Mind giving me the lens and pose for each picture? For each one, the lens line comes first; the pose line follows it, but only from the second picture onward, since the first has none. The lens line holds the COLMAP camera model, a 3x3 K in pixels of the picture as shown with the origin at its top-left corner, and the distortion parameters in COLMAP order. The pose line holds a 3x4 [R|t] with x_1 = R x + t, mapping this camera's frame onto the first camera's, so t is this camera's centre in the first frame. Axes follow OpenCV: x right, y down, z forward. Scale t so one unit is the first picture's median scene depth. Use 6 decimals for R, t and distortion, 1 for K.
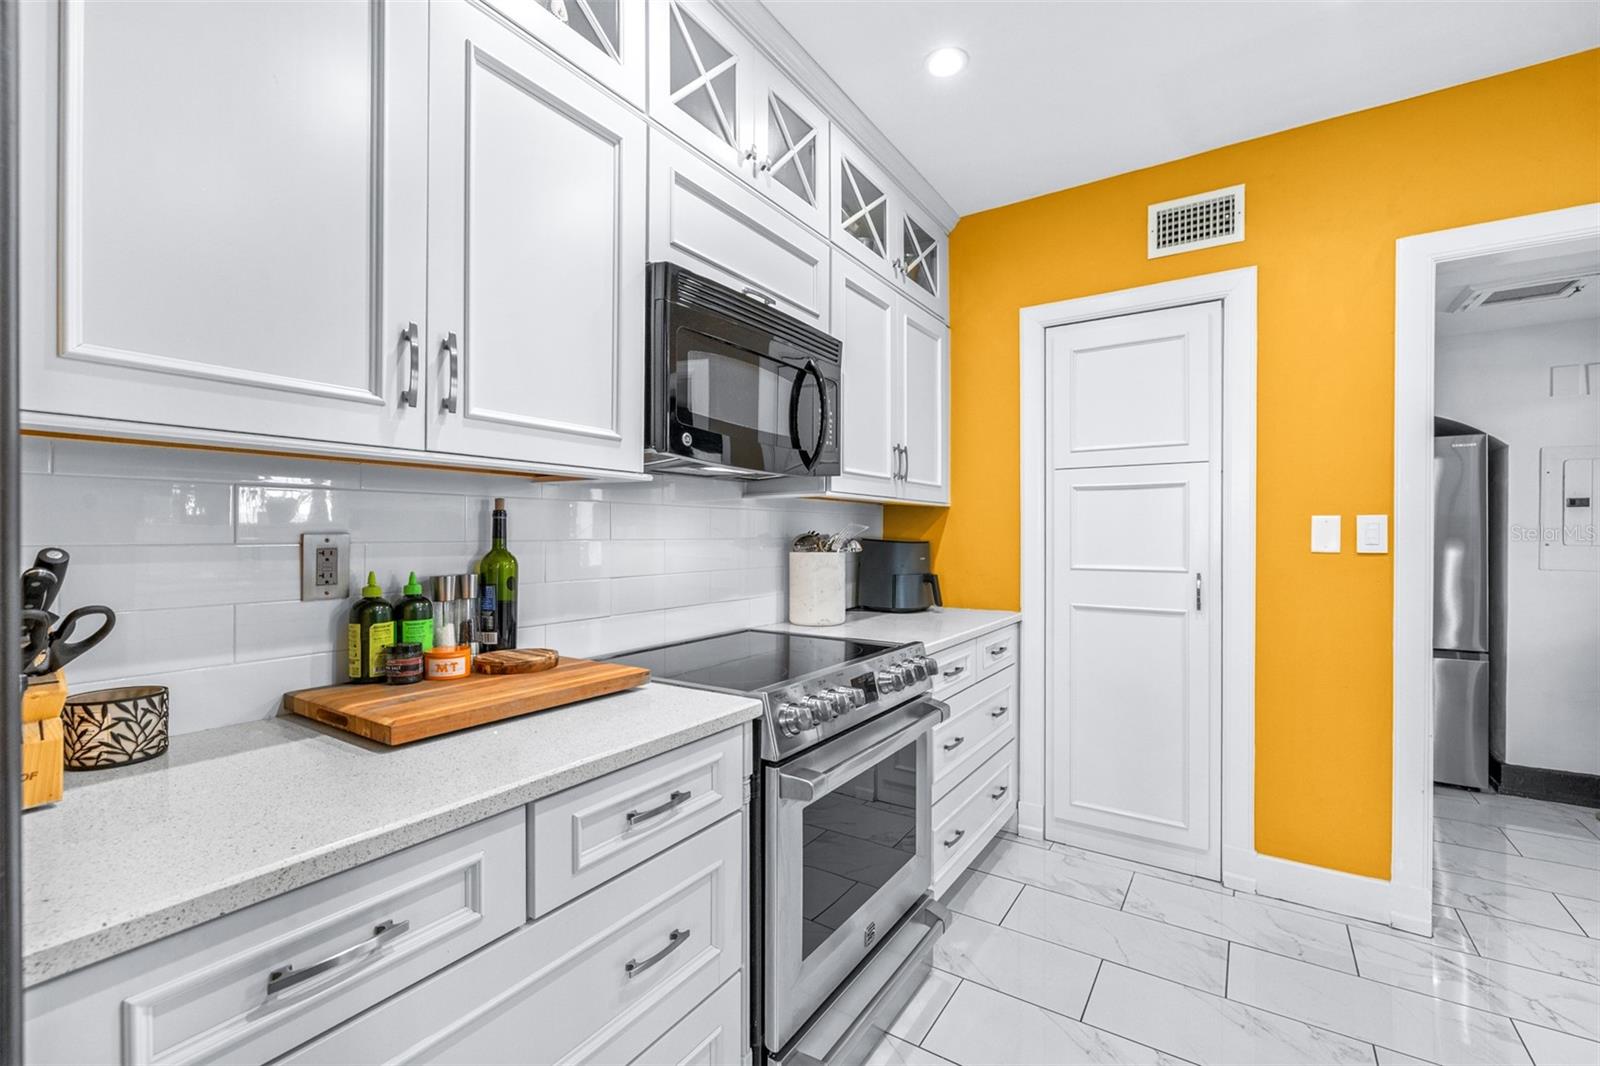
lens RADIAL K [[686.0, 0, 800.0], [0, 686.0, 533.0], [0, 0, 1]] dist [0.001771, 0.000086]
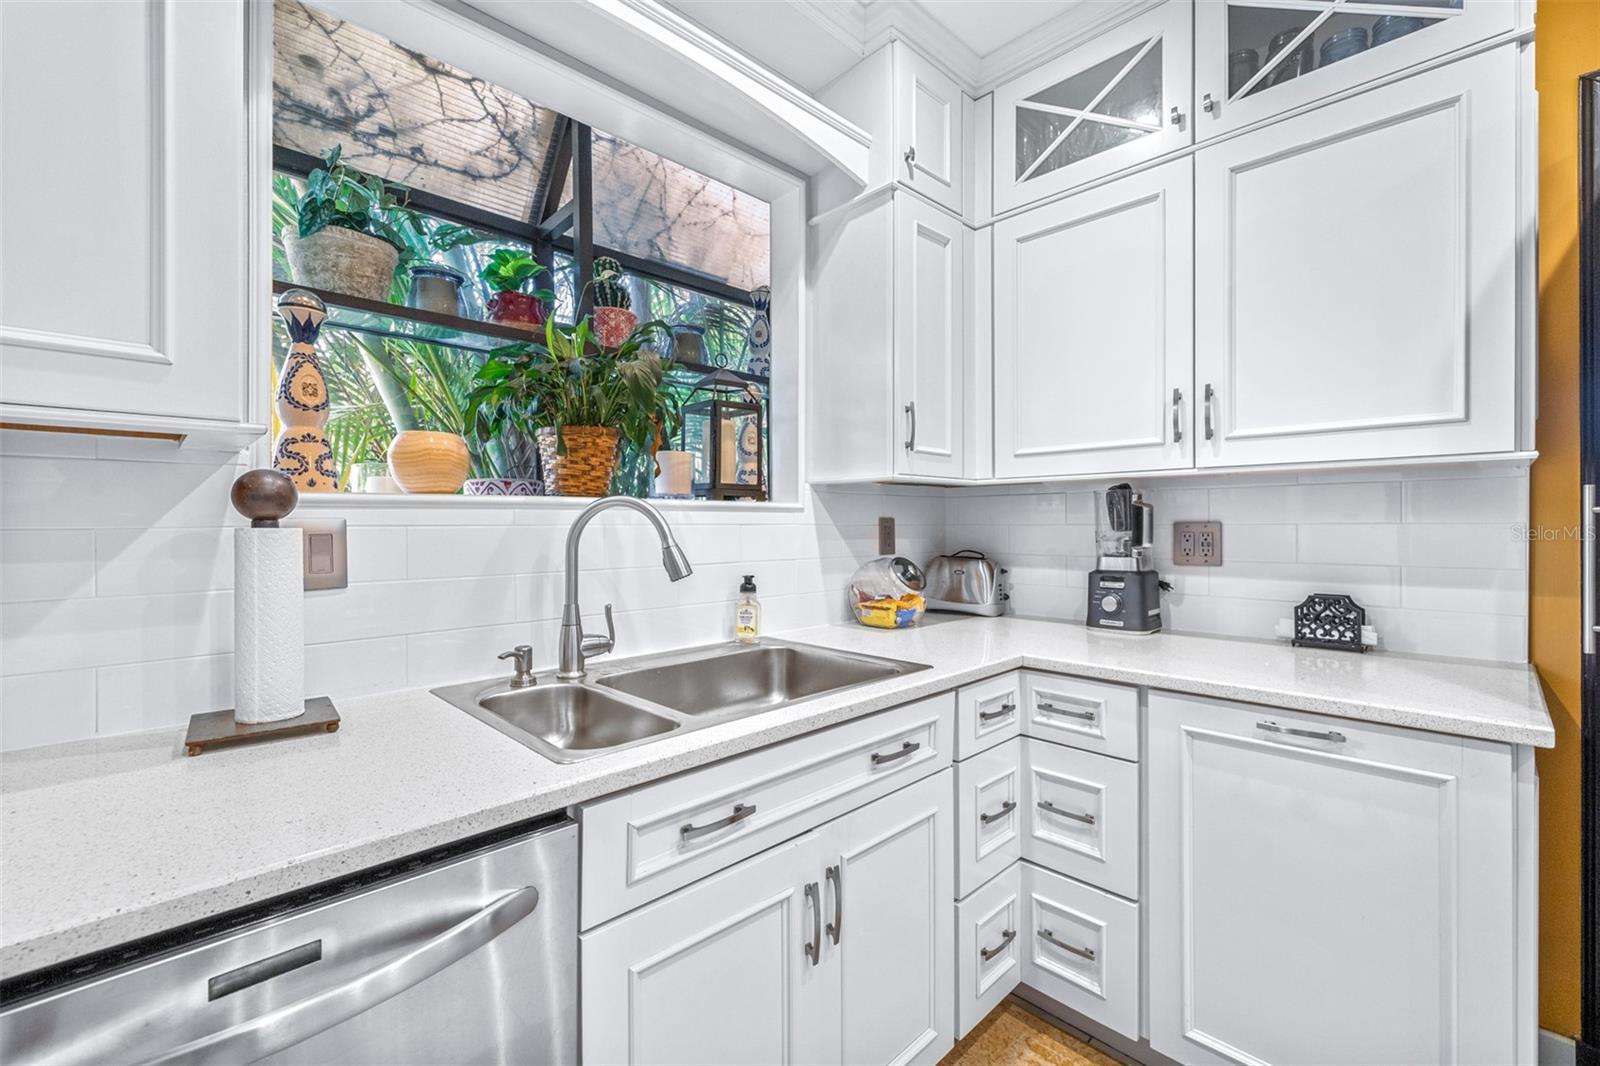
lens RADIAL K [[674.0, 0, 793.8], [0, 674.0, 524.6], [0, 0, 1]] dist [0.000007, -0.000011]
pose [[0.975654, -0.004052, -0.219278, 0.097852], [0.004365, 0.999990, 0.000942, 0.000704], [0.219272, -0.001876, 0.975662, 0.147572]]
